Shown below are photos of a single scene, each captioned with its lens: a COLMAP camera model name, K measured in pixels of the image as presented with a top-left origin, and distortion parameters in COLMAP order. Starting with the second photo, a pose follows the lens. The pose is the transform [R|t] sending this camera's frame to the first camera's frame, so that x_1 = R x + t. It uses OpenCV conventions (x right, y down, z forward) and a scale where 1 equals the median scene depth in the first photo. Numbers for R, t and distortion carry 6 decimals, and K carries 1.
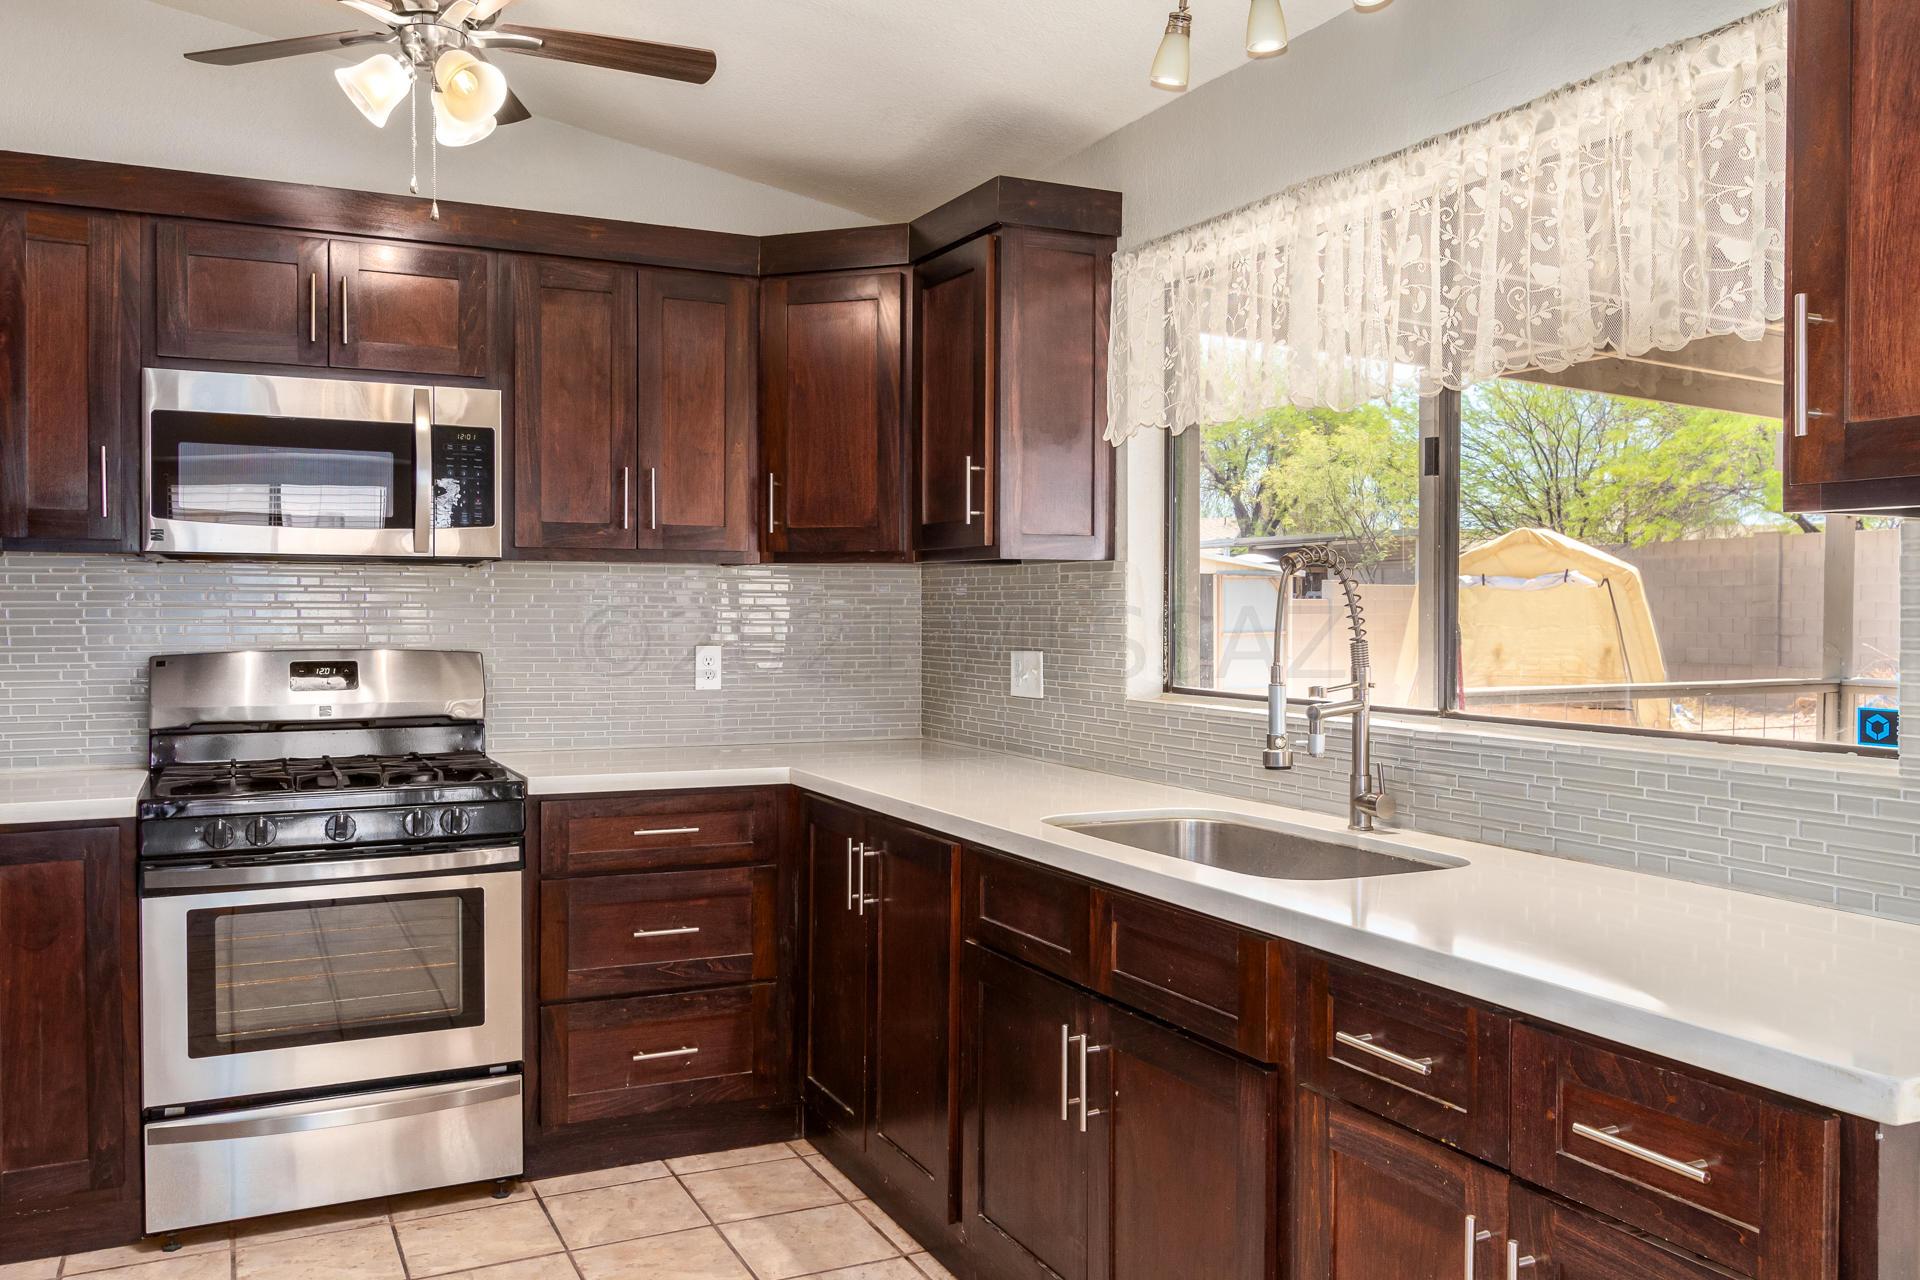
lens RADIAL K [[1513.5, 0, 940.8], [0, 1513.5, 637.5], [0, 0, 1]] dist [-0.000734, -0.004212]
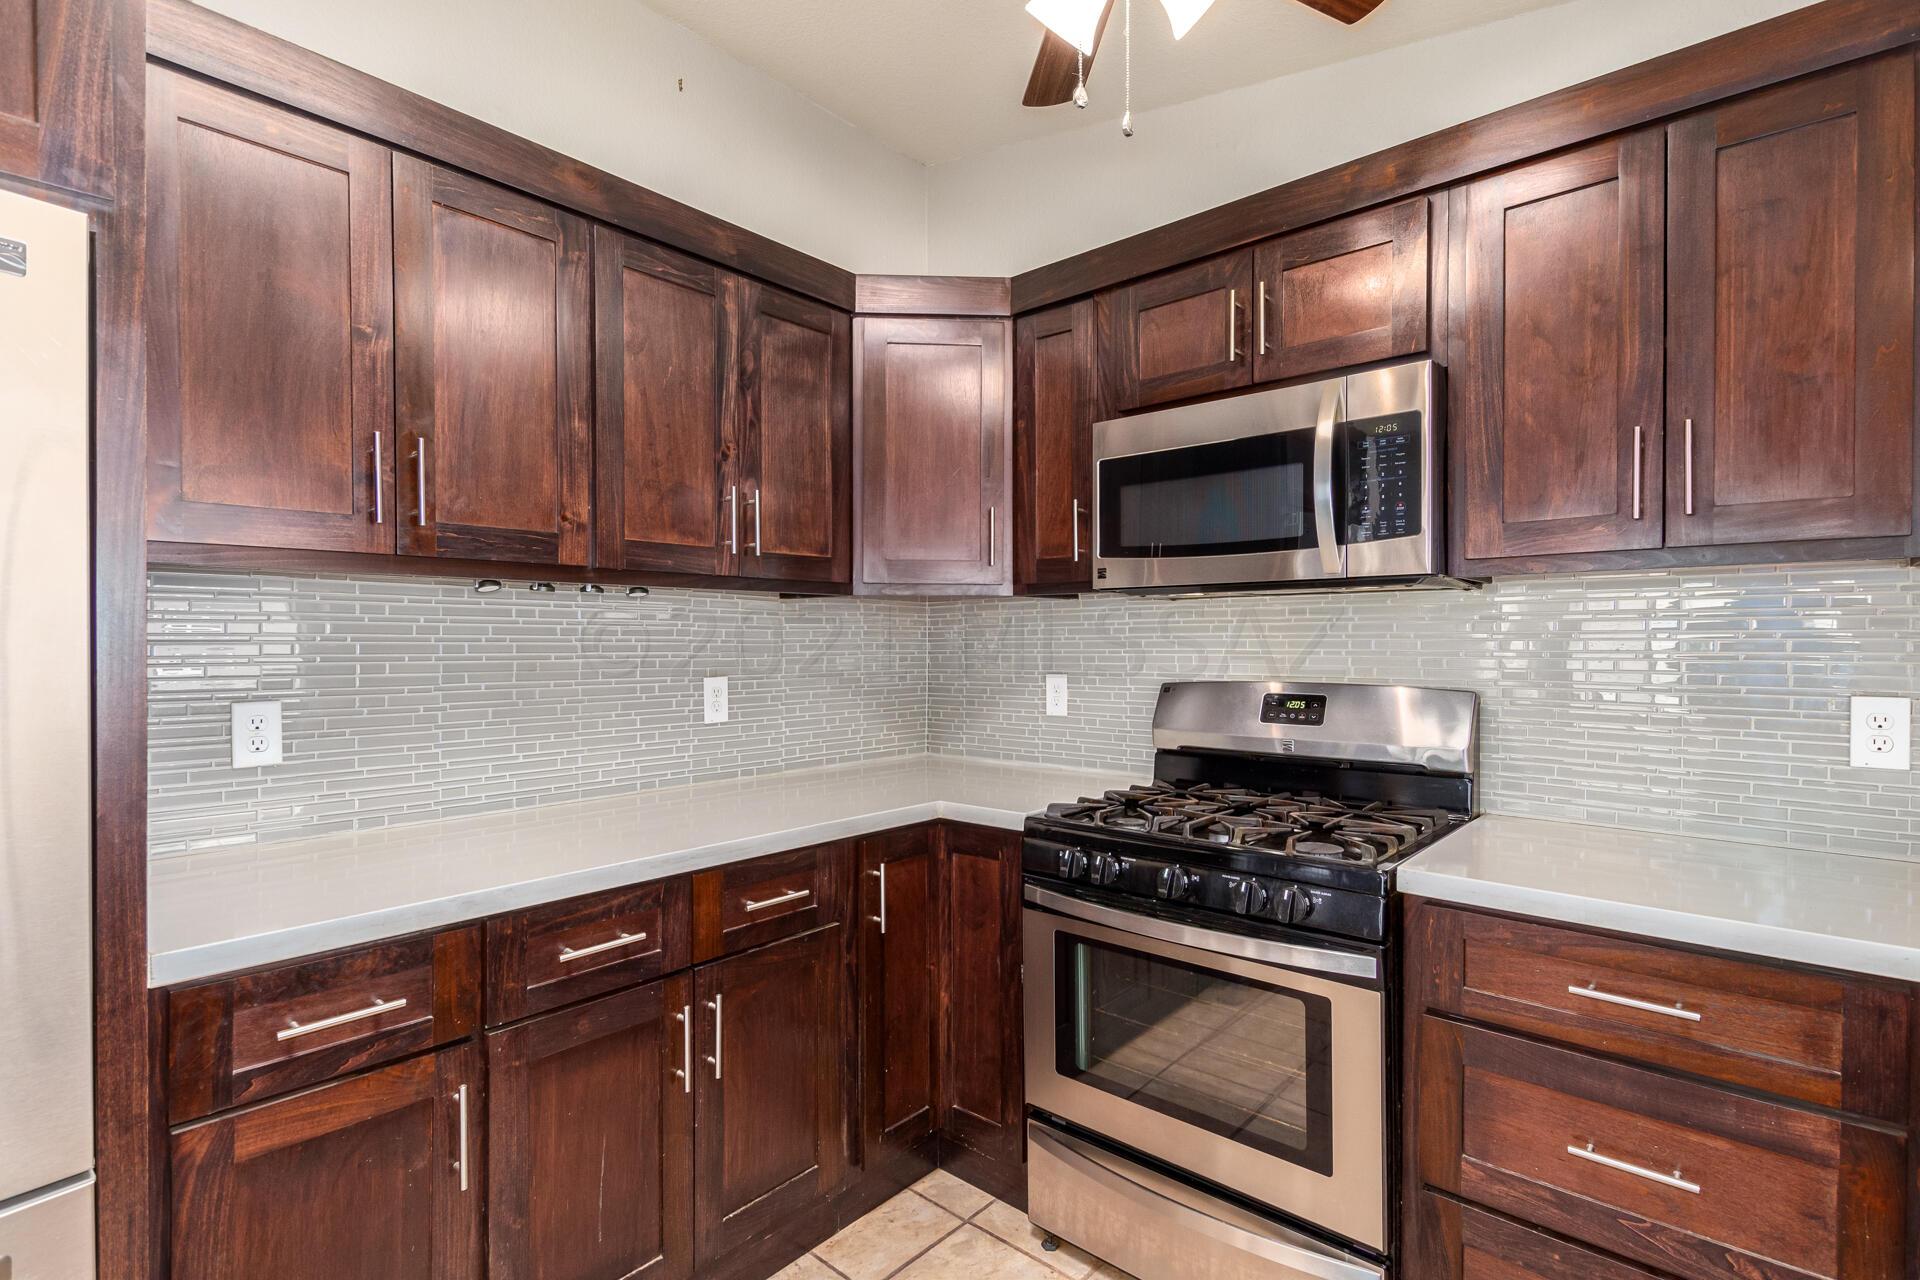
lens RADIAL K [[925.5, 0, 958.5], [0, 925.5, 644.8], [0, 0, 1]] dist [0.004509, 0.000308]
pose [[0.391496, -0.000558, -0.920180, 0.058551], [-0.011596, 0.999917, -0.005540, -0.011061], [0.920107, 0.012839, 0.391457, 0.621589]]
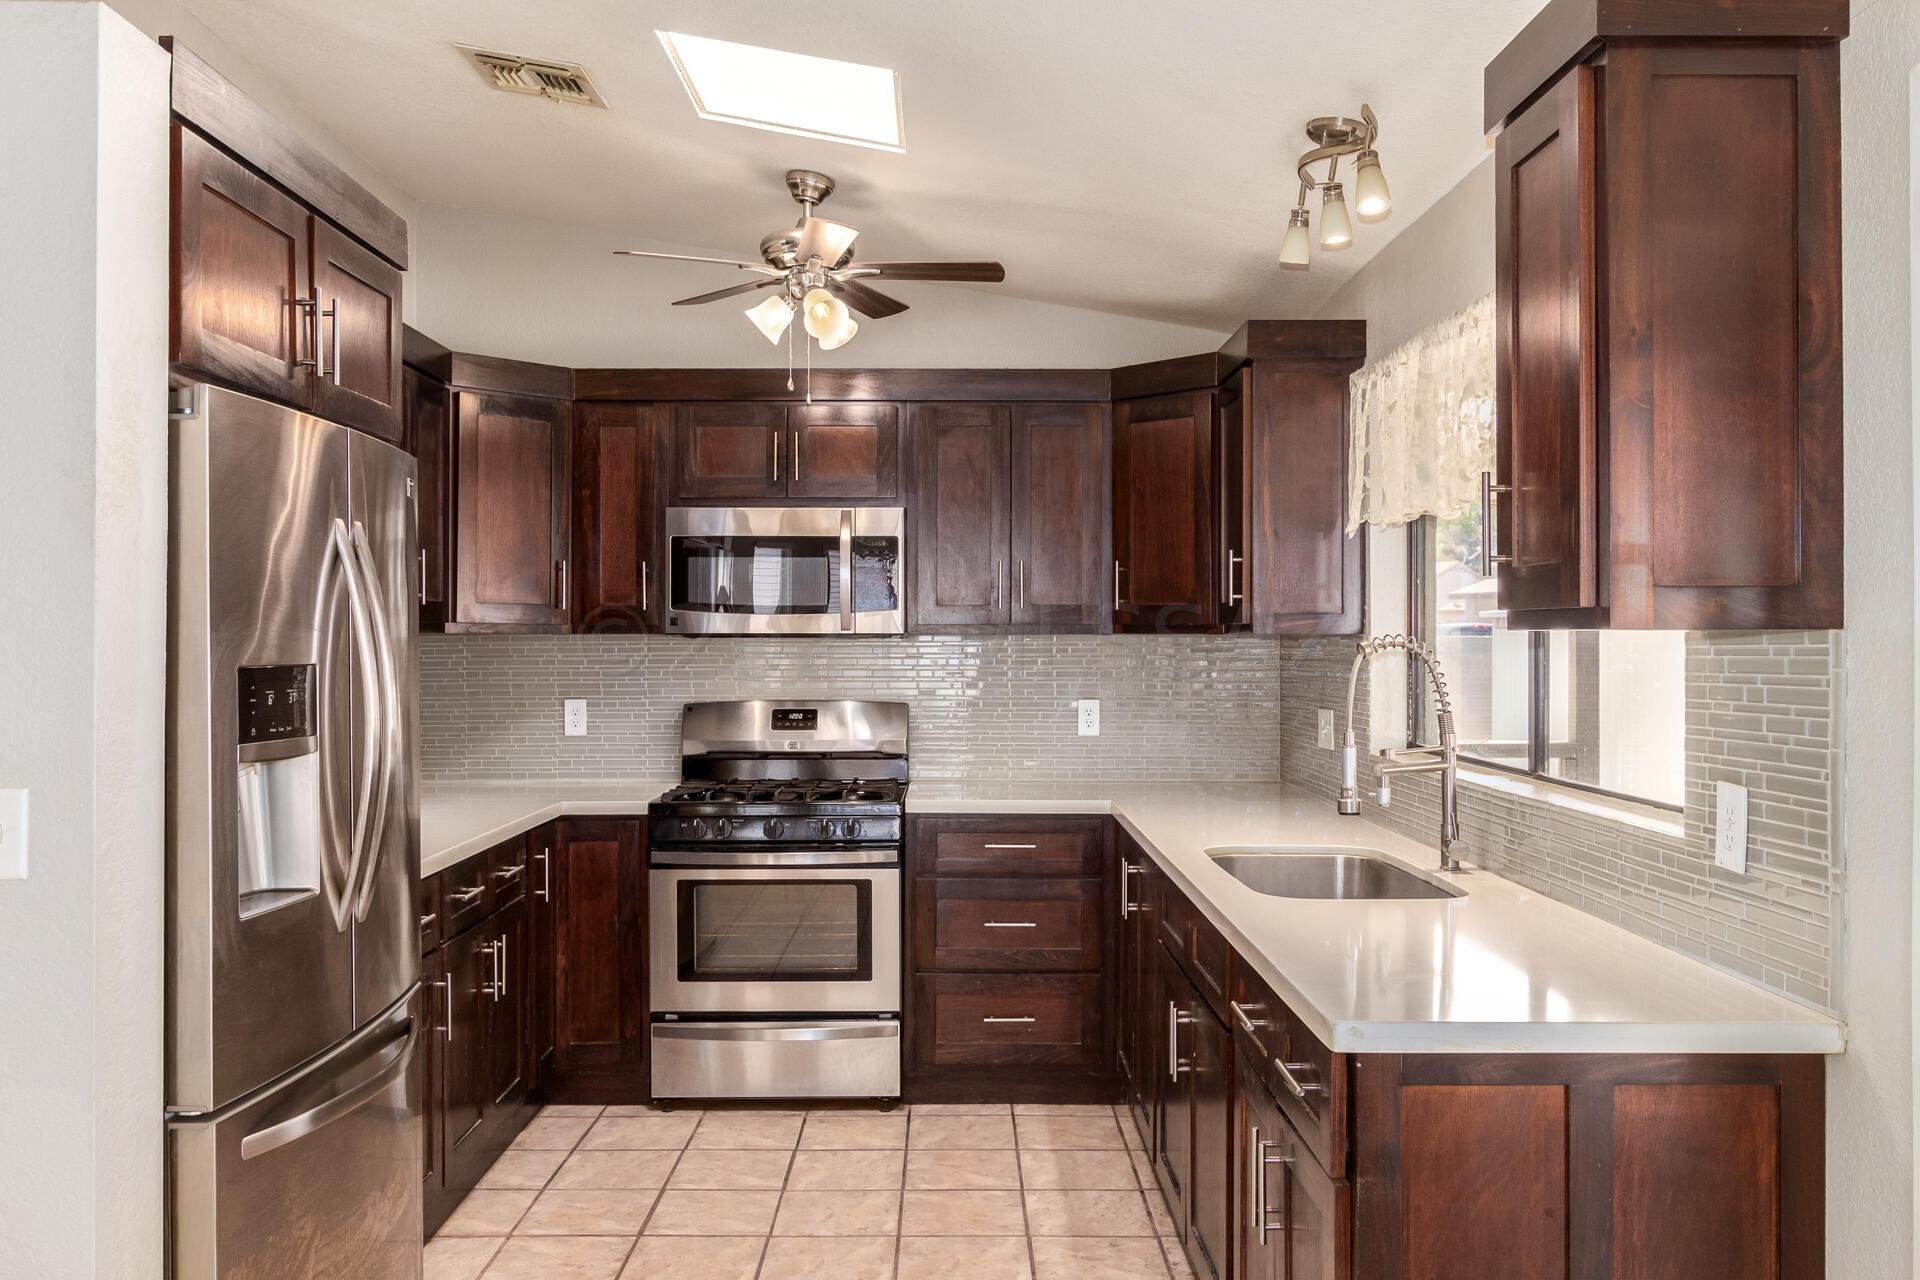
lens RADIAL K [[1556.5, 0, 950.7], [0, 1556.5, 641.5], [0, 0, 1]] dist [-0.007578, -0.007507]
pose [[0.900025, -0.002880, -0.435829, 0.361010], [-0.004775, 0.999853, -0.016468, -0.024667], [0.435812, 0.016903, 0.899879, -0.222225]]
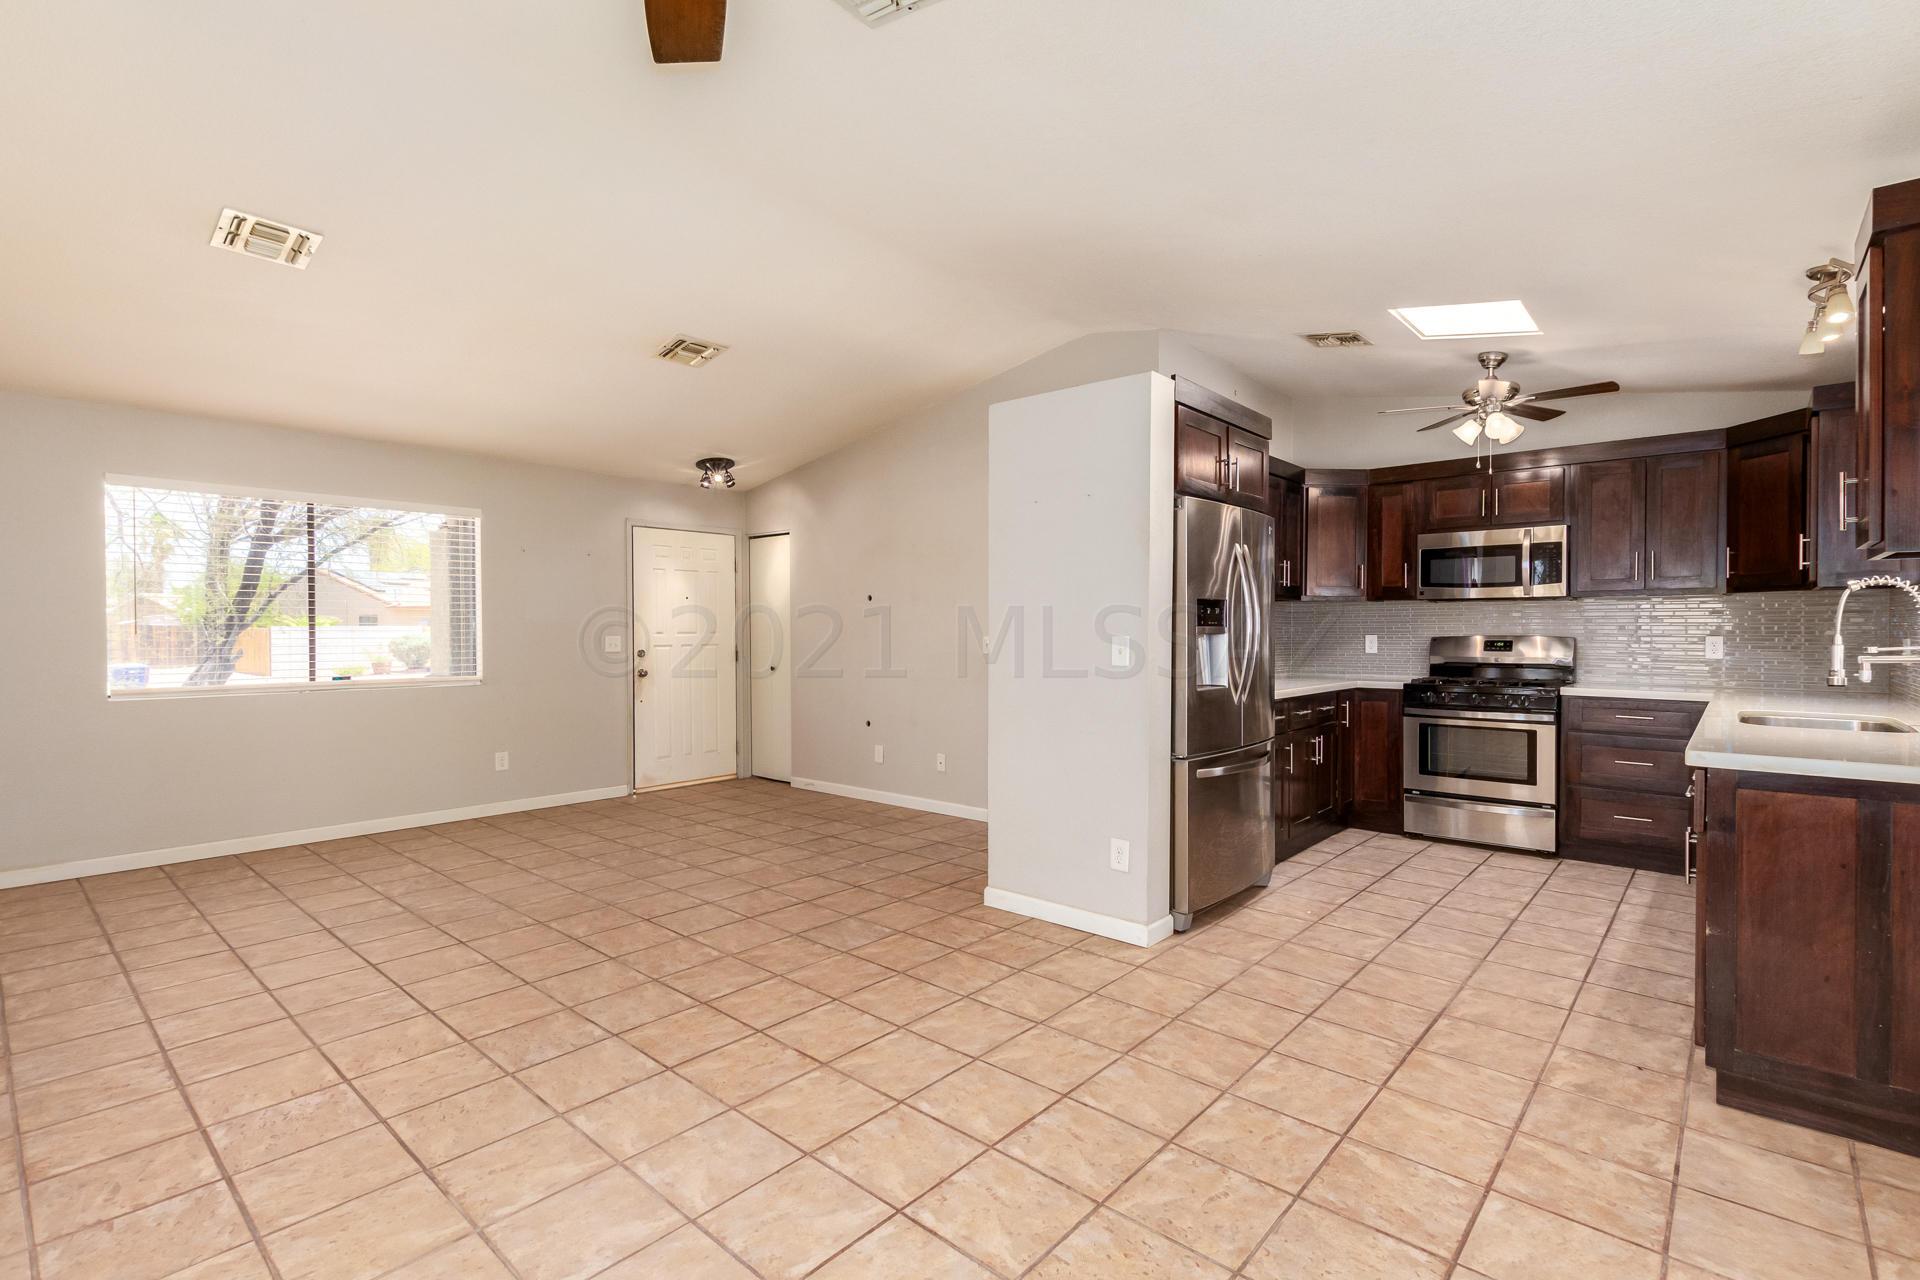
lens RADIAL K [[878.5, 0, 955.7], [0, 878.5, 635.8], [0, 0, 1]] dist [0.023123, -0.004392]
pose [[0.378650, 0.003698, -0.925533, 0.662961], [-0.018509, 0.999822, -0.003578, 0.033041], [0.925355, 0.018486, 0.378651, -0.420581]]
